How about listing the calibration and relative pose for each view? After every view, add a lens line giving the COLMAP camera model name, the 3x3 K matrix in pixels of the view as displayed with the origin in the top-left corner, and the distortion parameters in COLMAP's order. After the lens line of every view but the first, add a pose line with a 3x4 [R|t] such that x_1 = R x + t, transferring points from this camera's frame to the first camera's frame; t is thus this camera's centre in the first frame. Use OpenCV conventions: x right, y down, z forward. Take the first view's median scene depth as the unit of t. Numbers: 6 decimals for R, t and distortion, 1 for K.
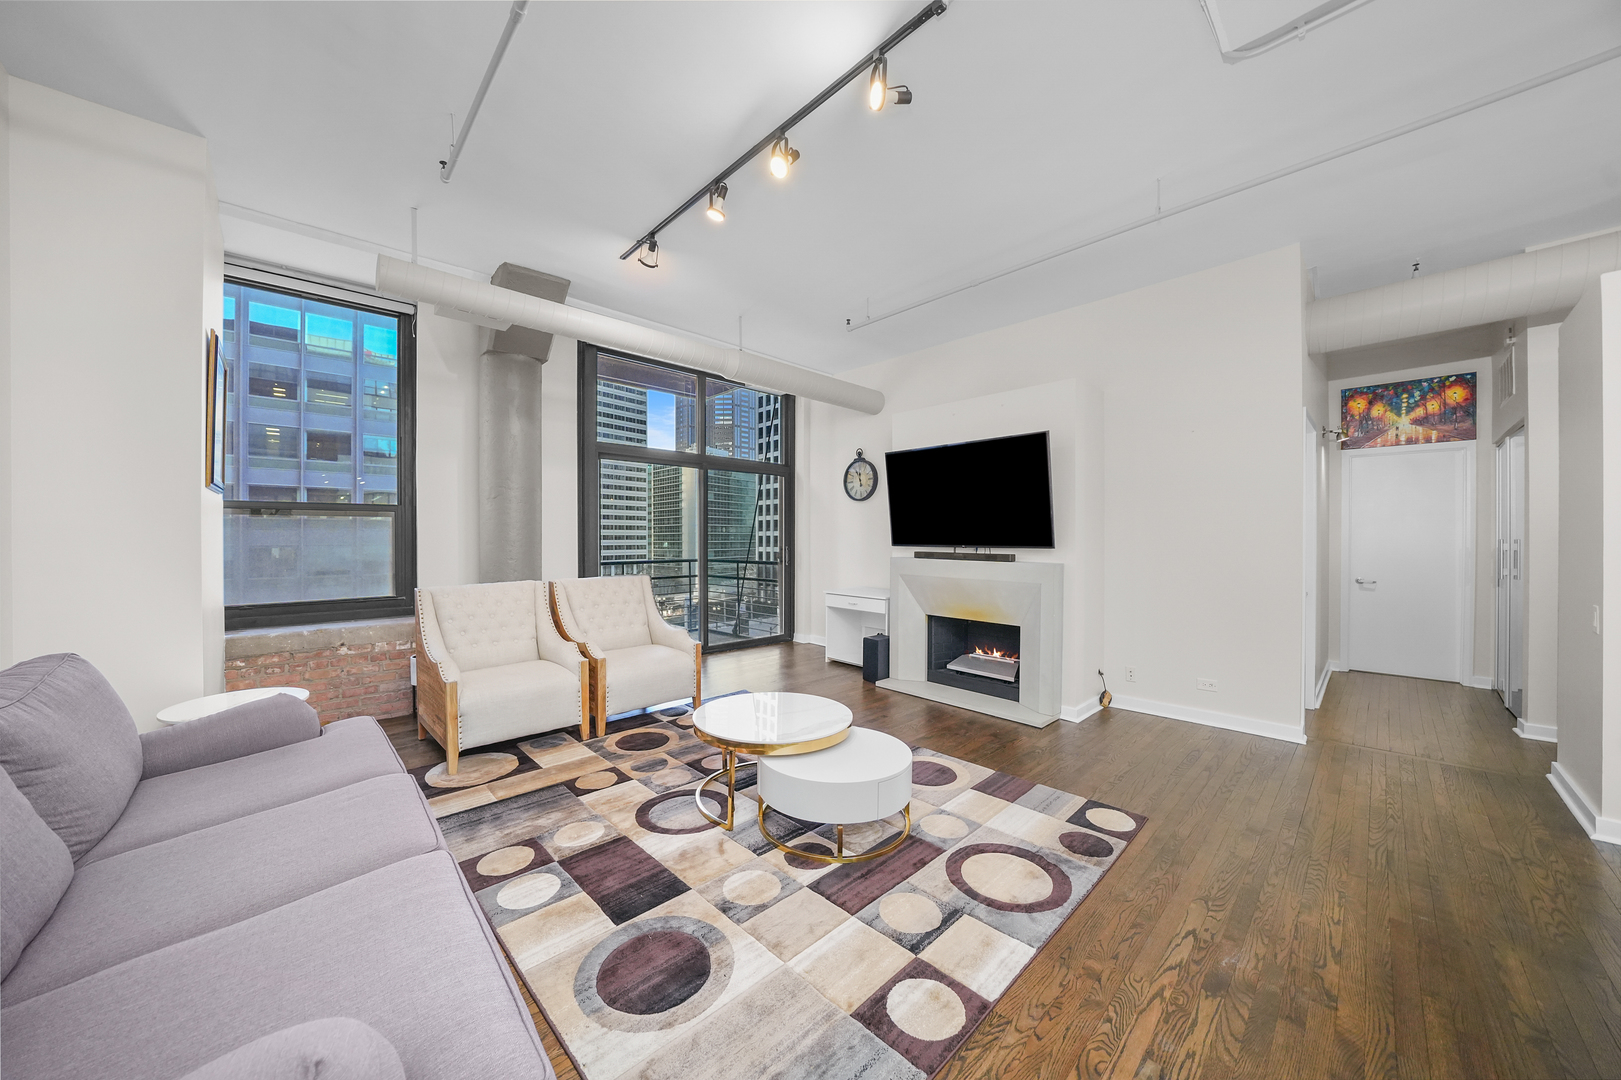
lens RADIAL K [[558.0, 0, 810.0], [0, 558.0, 538.3], [0, 0, 1]] dist [-0.022548, 0.000174]
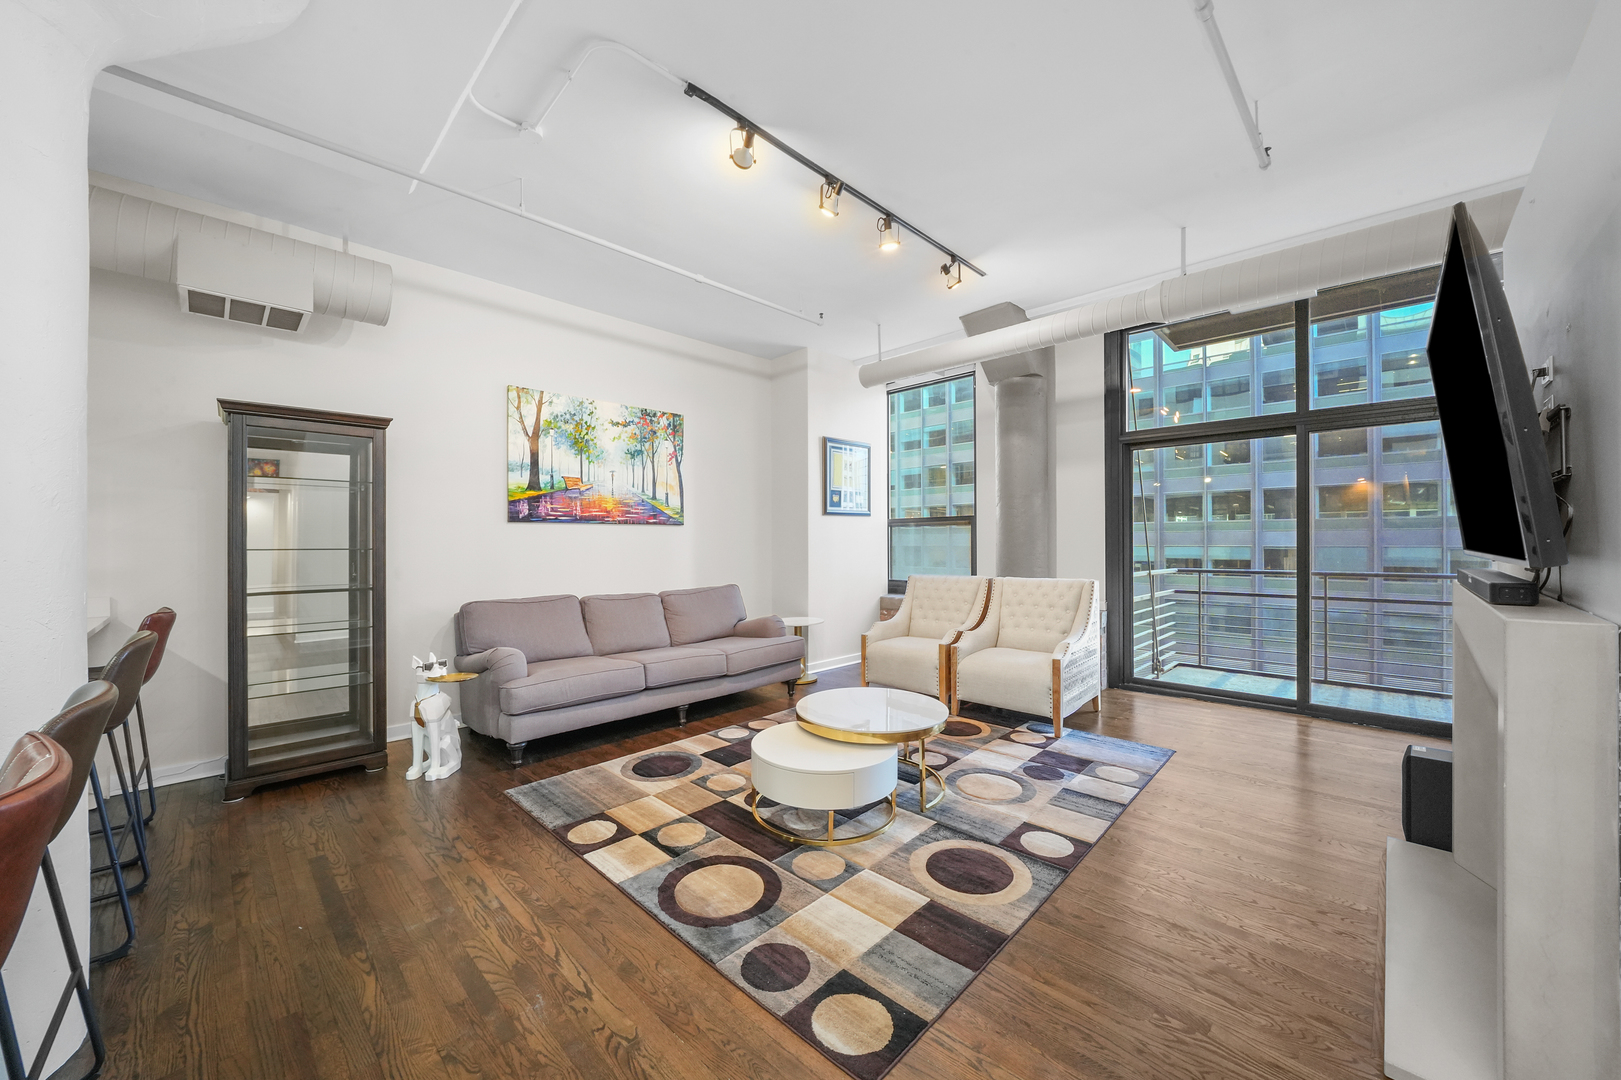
lens RADIAL K [[594.7, 0, 805.9], [0, 594.7, 540.7], [0, 0, 1]] dist [-0.015094, -0.000018]
pose [[0.028226, -0.000819, -0.999601, 0.716424], [0.003826, 0.999992, -0.000711, 0.000276], [0.999594, -0.003805, 0.028229, 0.574862]]
